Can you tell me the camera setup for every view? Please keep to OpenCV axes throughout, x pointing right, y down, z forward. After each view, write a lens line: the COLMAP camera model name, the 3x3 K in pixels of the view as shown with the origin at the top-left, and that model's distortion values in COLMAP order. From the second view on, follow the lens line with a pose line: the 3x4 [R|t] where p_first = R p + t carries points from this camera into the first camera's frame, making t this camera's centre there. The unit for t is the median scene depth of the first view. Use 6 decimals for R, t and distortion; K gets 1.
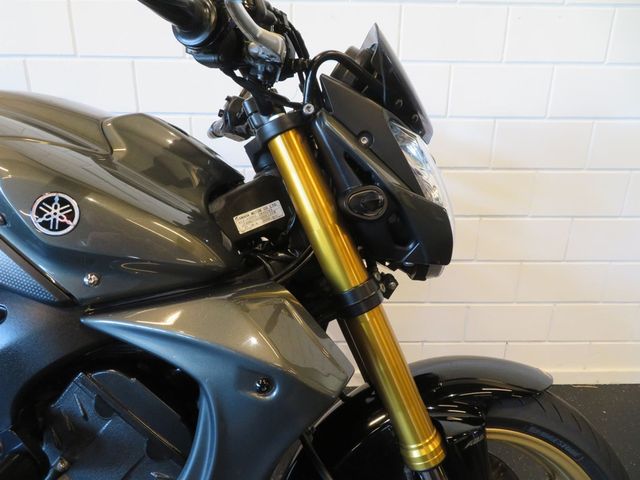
lens RADIAL K [[461.6, 0, 320.0], [0, 461.6, 240.0], [0, 0, 1]] dist [0.001669, 0.001191]
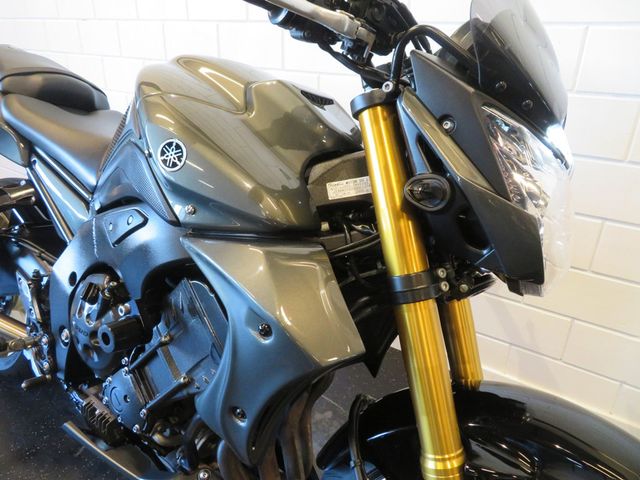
lens RADIAL K [[461.6, 0, 320.0], [0, 461.6, 240.0], [0, 0, 1]] dist [0.001669, 0.001191]
pose [[0.821645, 0.239303, -0.517333, 0.425184], [-0.199252, 0.970927, 0.132663, -0.065627], [0.534039, -0.005922, 0.845439, 0.085665]]
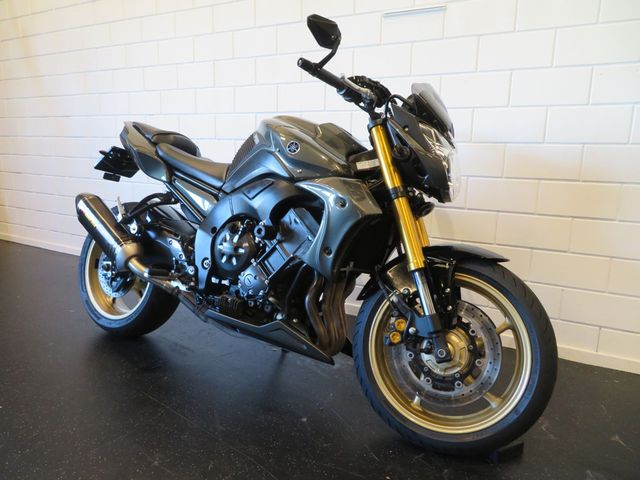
lens RADIAL K [[461.6, 0, 320.0], [0, 461.6, 240.0], [0, 0, 1]] dist [0.001669, 0.001191]
pose [[0.868648, 0.101633, -0.484893, 0.953099], [-0.166390, 0.981730, -0.092305, 0.668058], [0.466652, 0.160862, 0.869689, -1.256692]]
